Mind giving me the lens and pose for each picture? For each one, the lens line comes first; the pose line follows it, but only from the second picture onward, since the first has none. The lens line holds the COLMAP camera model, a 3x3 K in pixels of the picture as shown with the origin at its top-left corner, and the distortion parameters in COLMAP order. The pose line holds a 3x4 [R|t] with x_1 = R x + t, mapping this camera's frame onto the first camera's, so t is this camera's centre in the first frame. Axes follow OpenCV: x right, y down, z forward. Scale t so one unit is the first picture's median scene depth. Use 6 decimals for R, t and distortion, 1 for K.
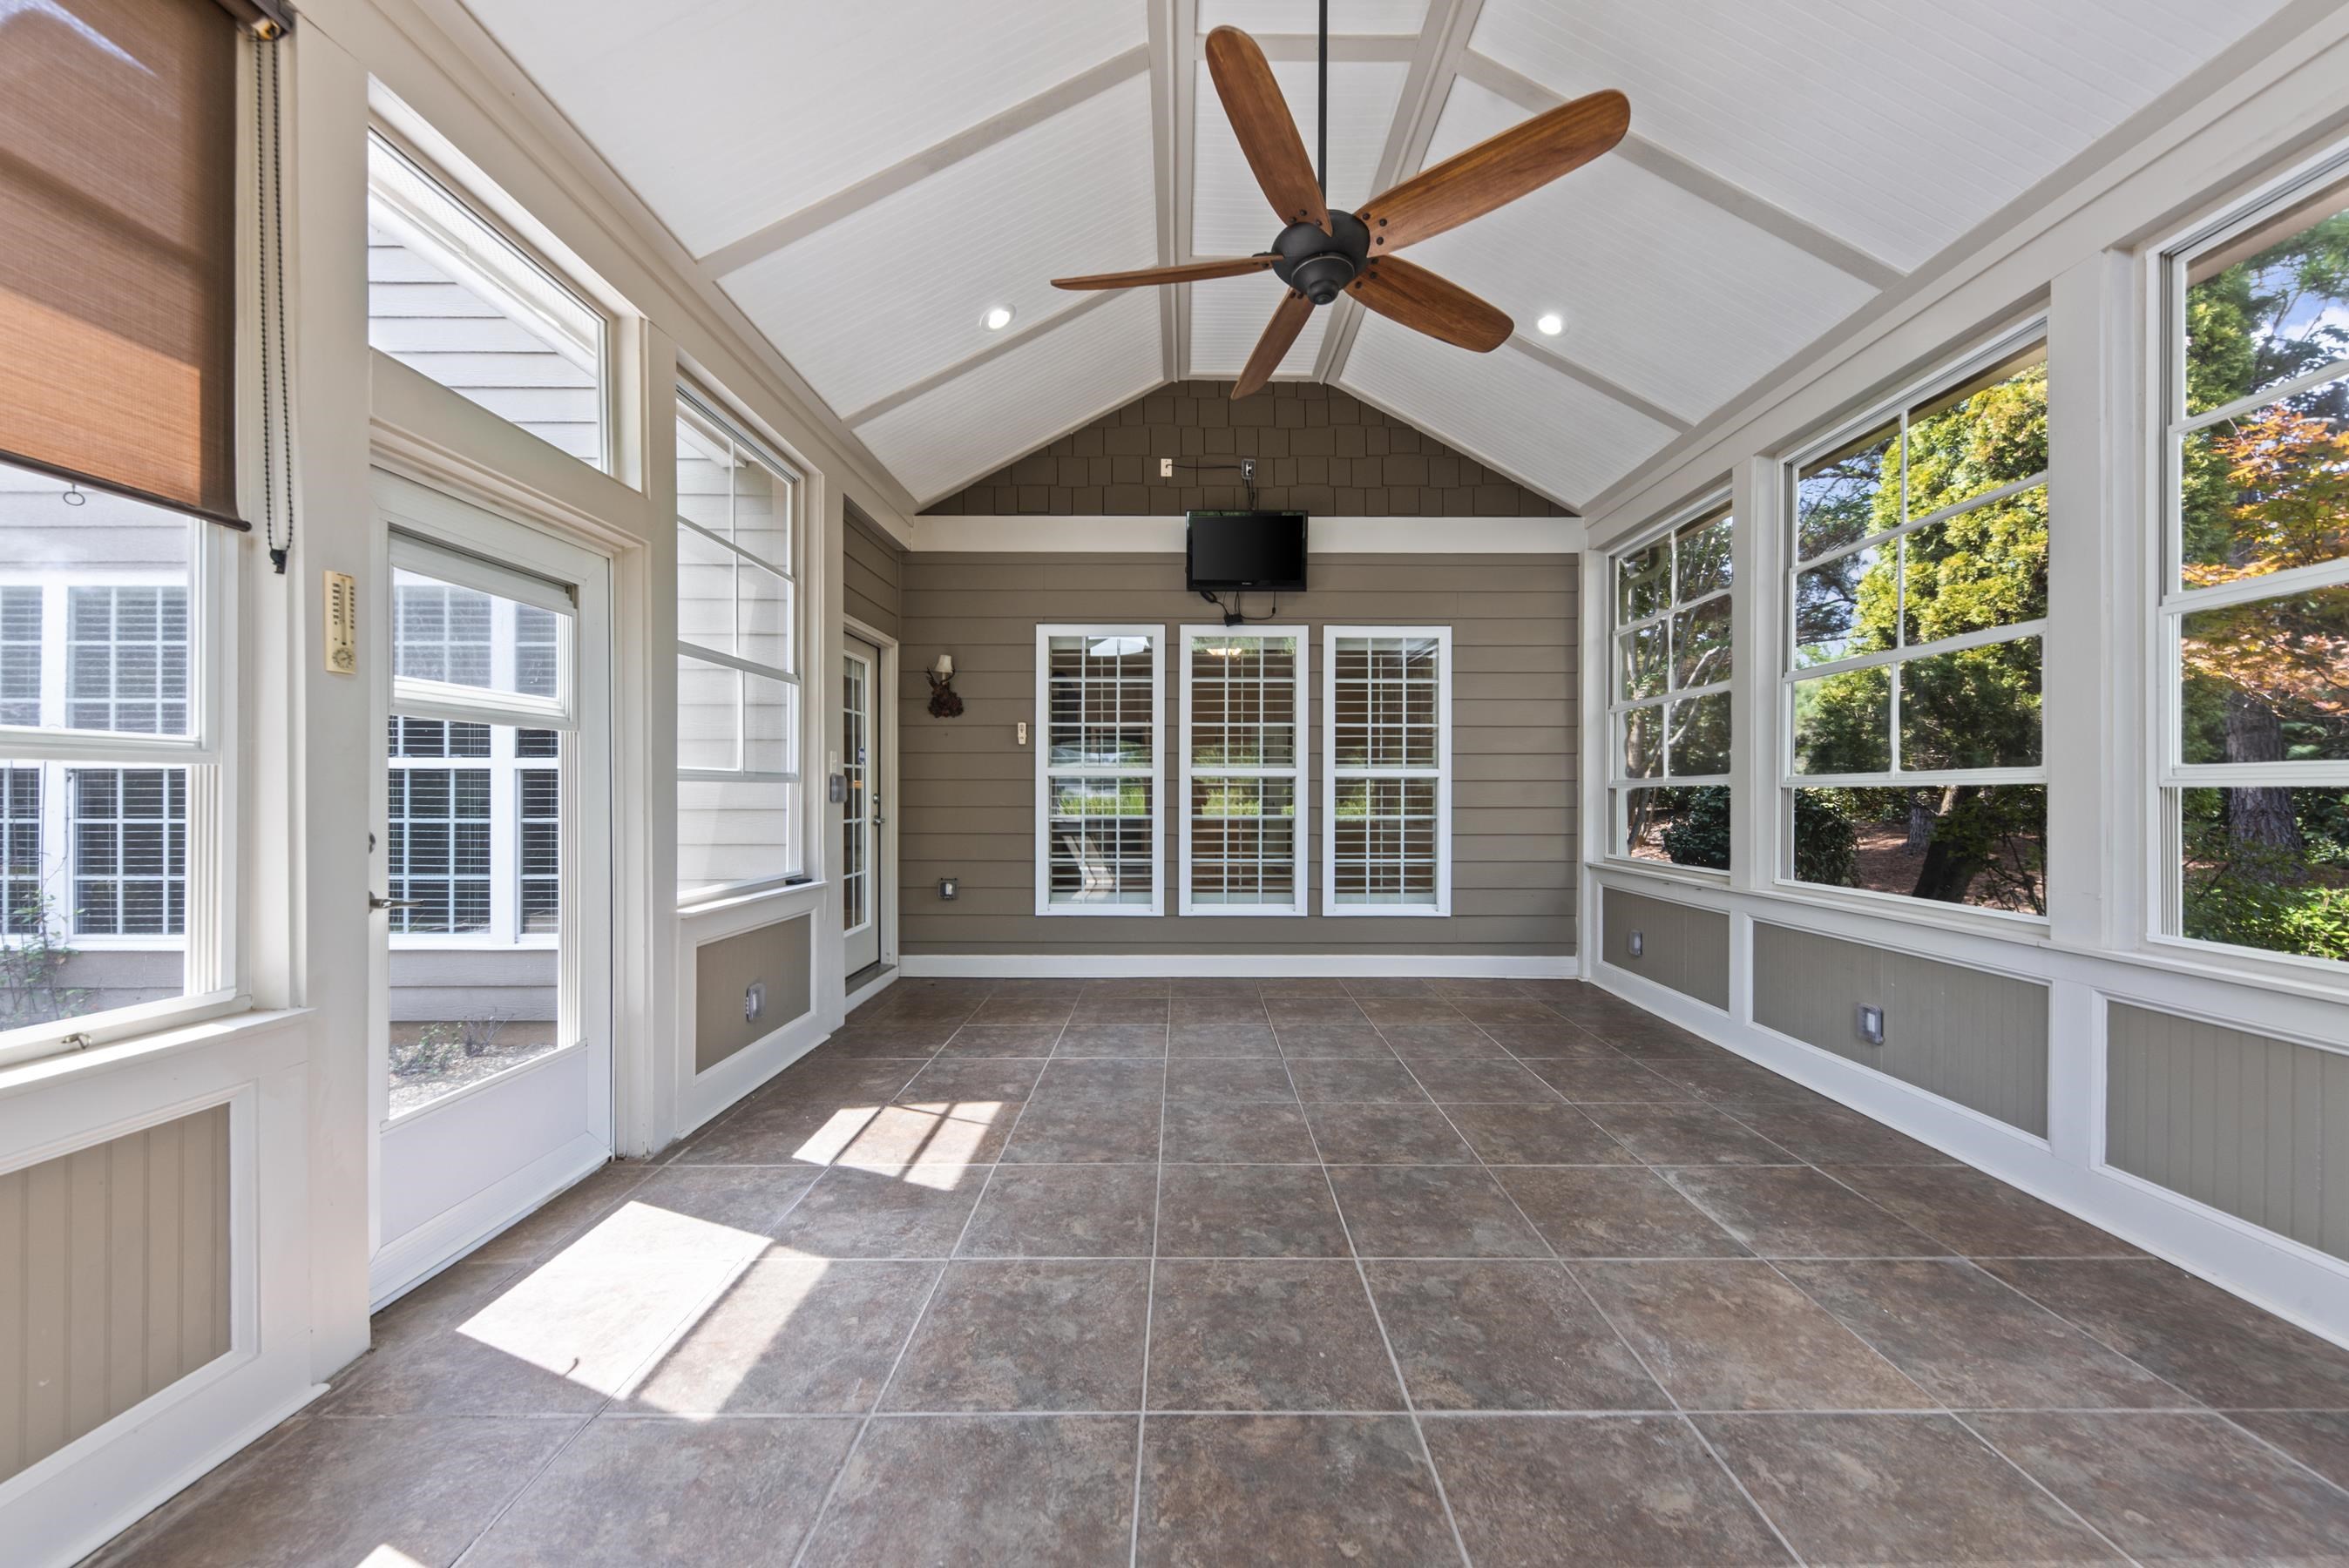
lens RADIAL K [[816.9, 0, 1189.0], [0, 816.9, 793.6], [0, 0, 1]] dist [-0.000343, -0.000032]
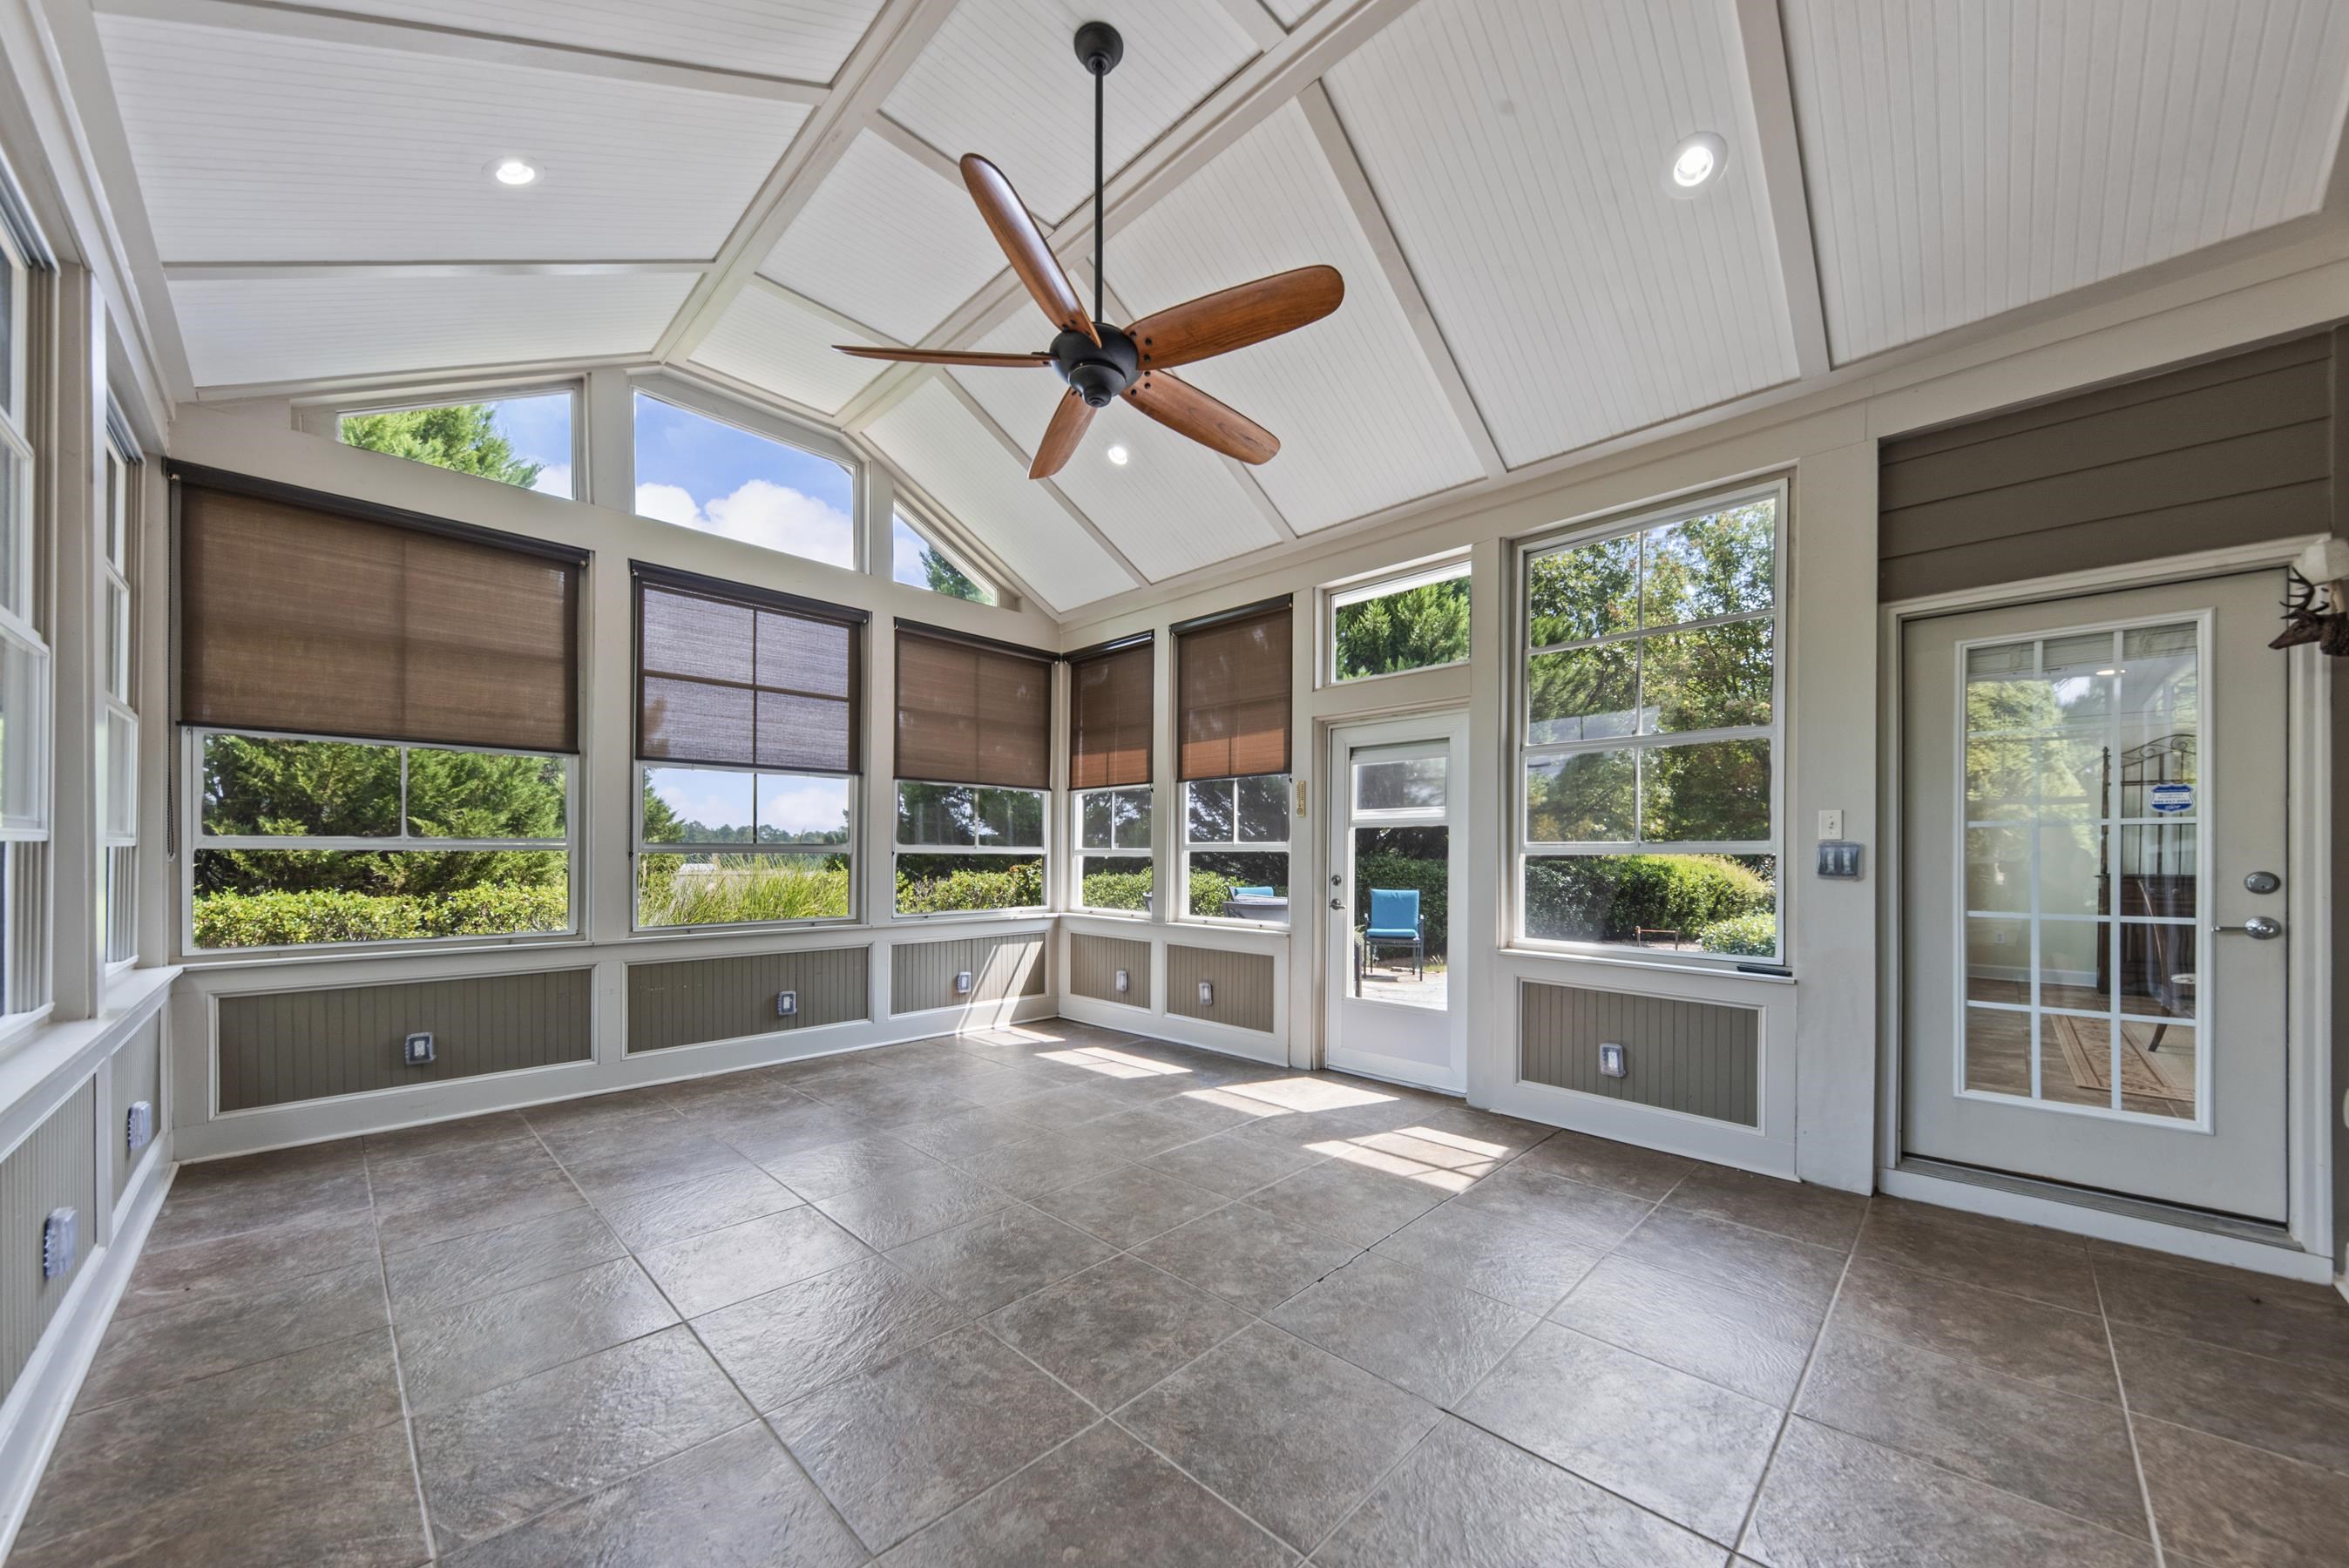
lens RADIAL K [[827.8, 0, 1179.8], [0, 827.8, 850.1], [0, 0, 1]] dist [0.005671, 0.000014]
pose [[-0.697234, -0.012201, -0.716739, 0.821813], [-0.012852, 0.999907, -0.004519, -0.008282], [0.716728, 0.006061, -0.697327, 1.731538]]
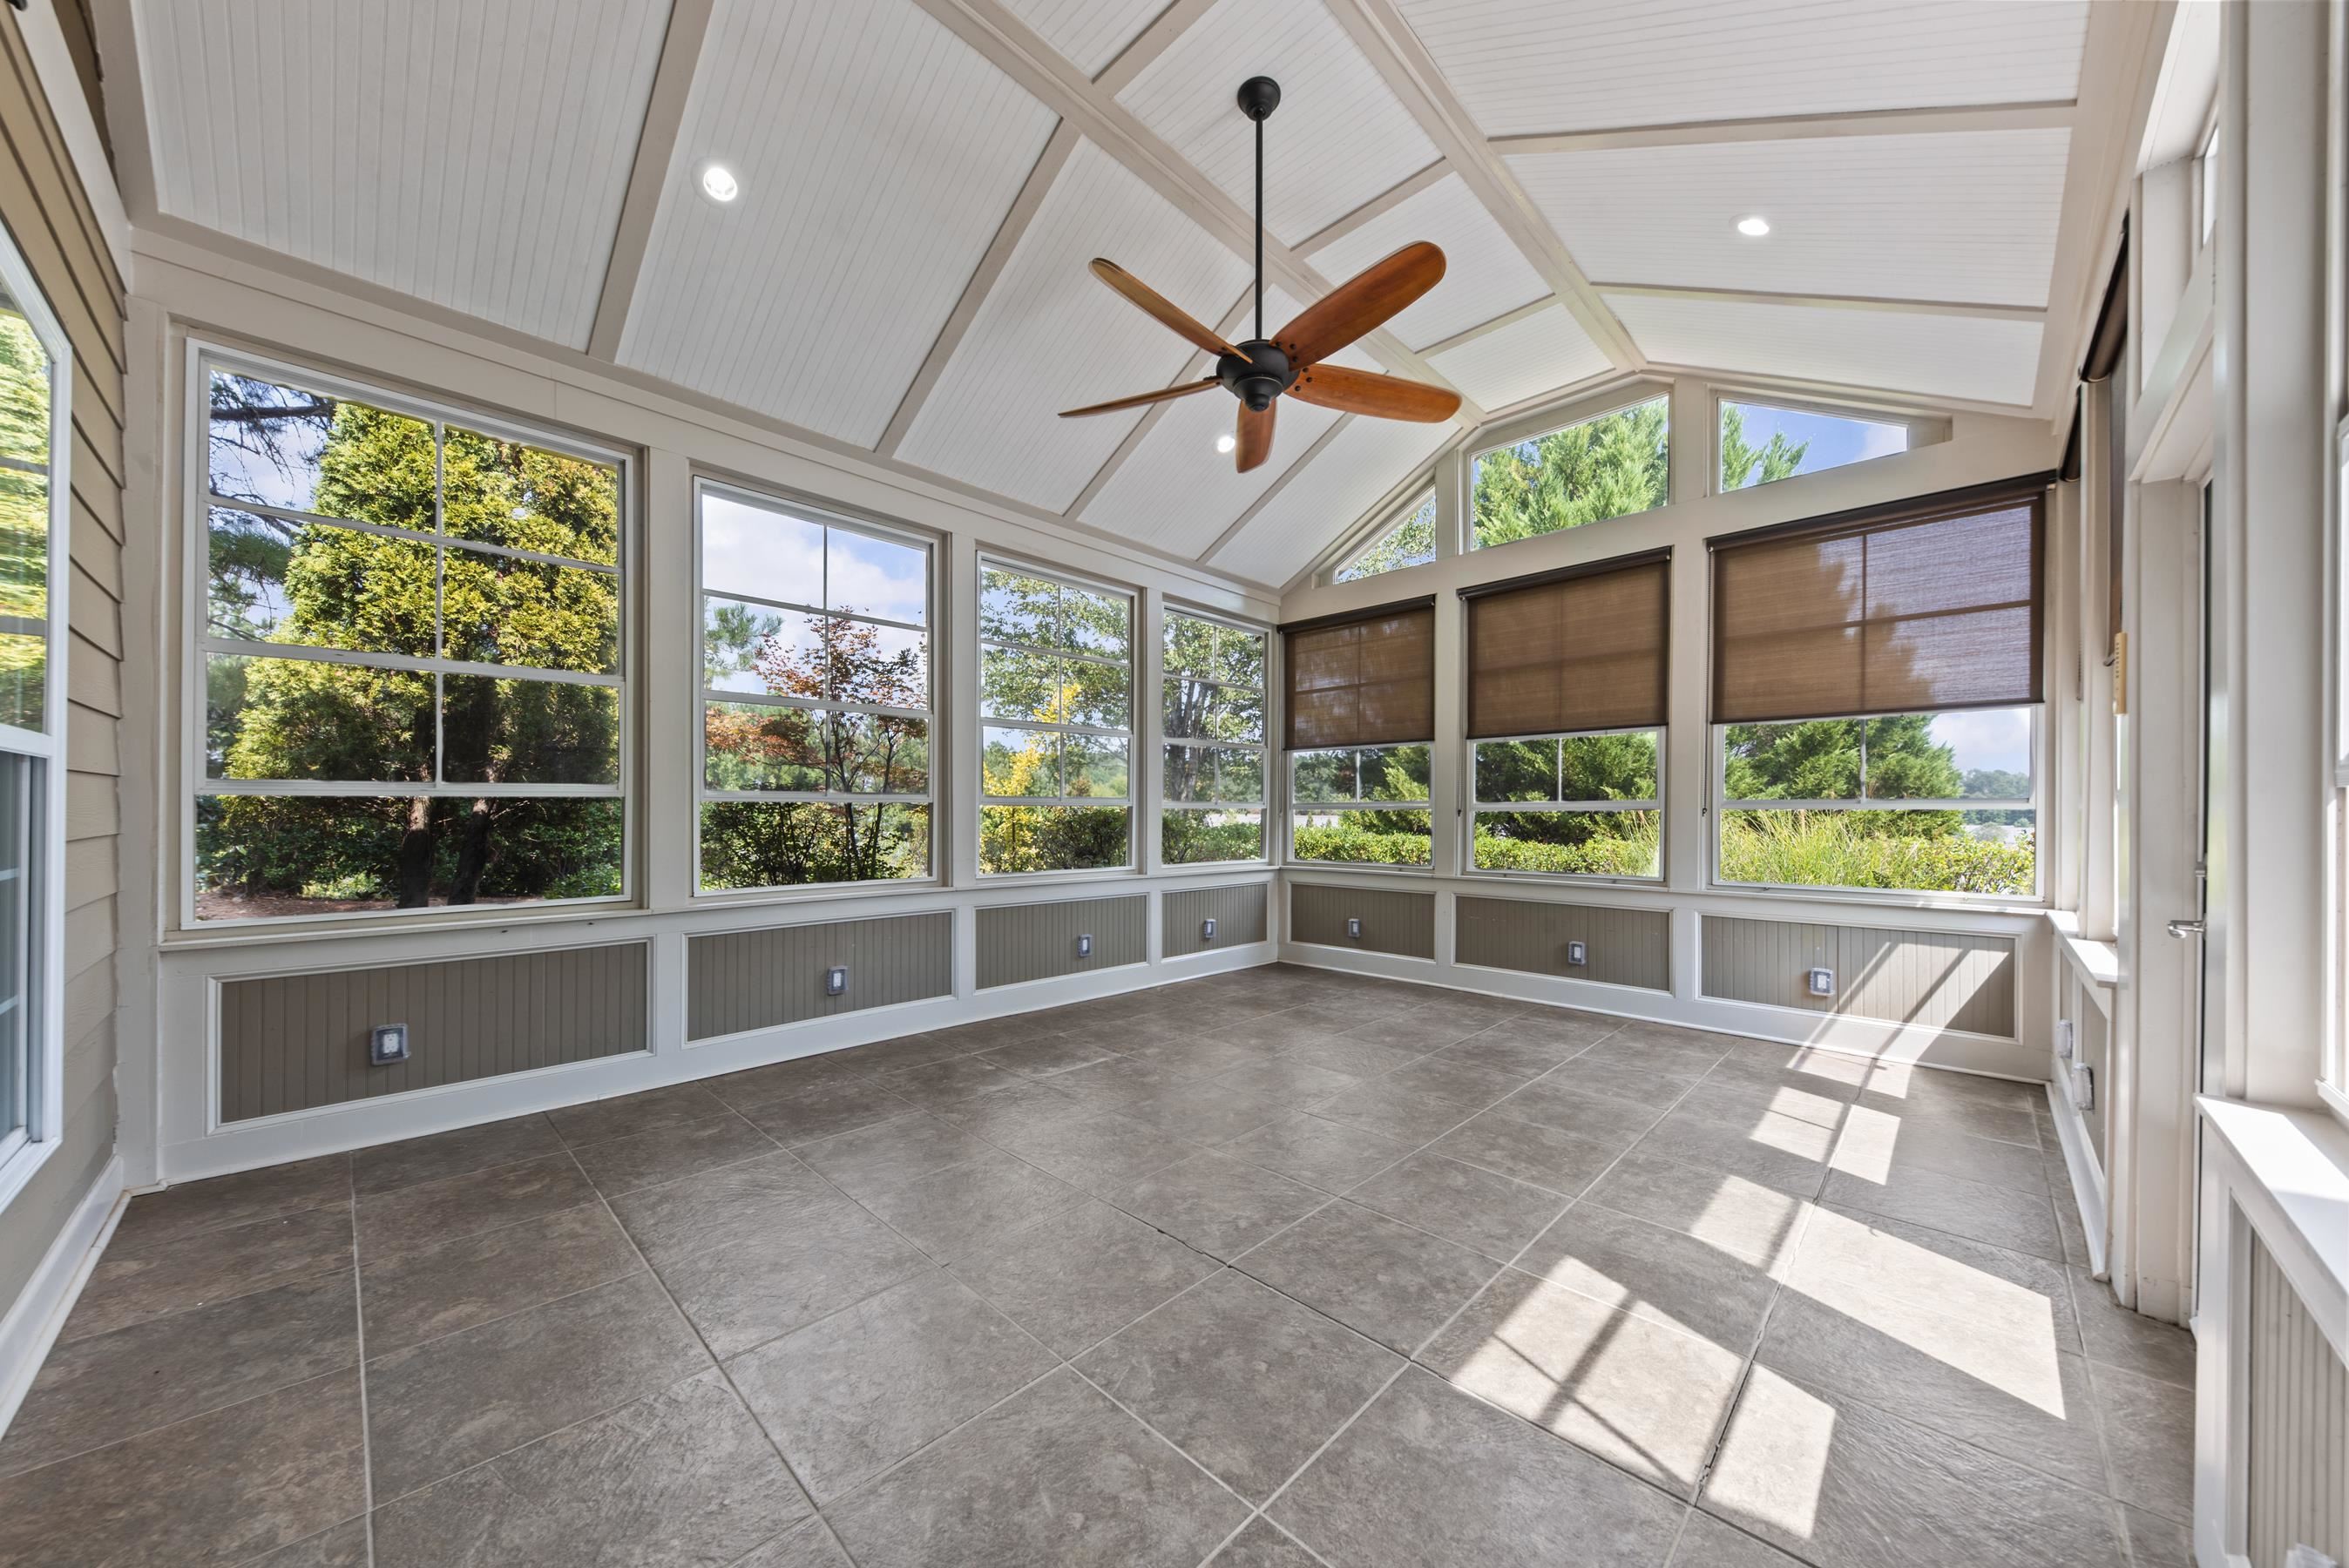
lens RADIAL K [[816.9, 0, 1189.0], [0, 816.9, 793.6], [0, 0, 1]] dist [-0.000343, -0.000032]
pose [[-0.720007, 0.009327, 0.693904, -0.582148], [-0.003966, 0.999838, -0.017554, 0.000184], [-0.693955, -0.015391, -0.719854, 1.831087]]
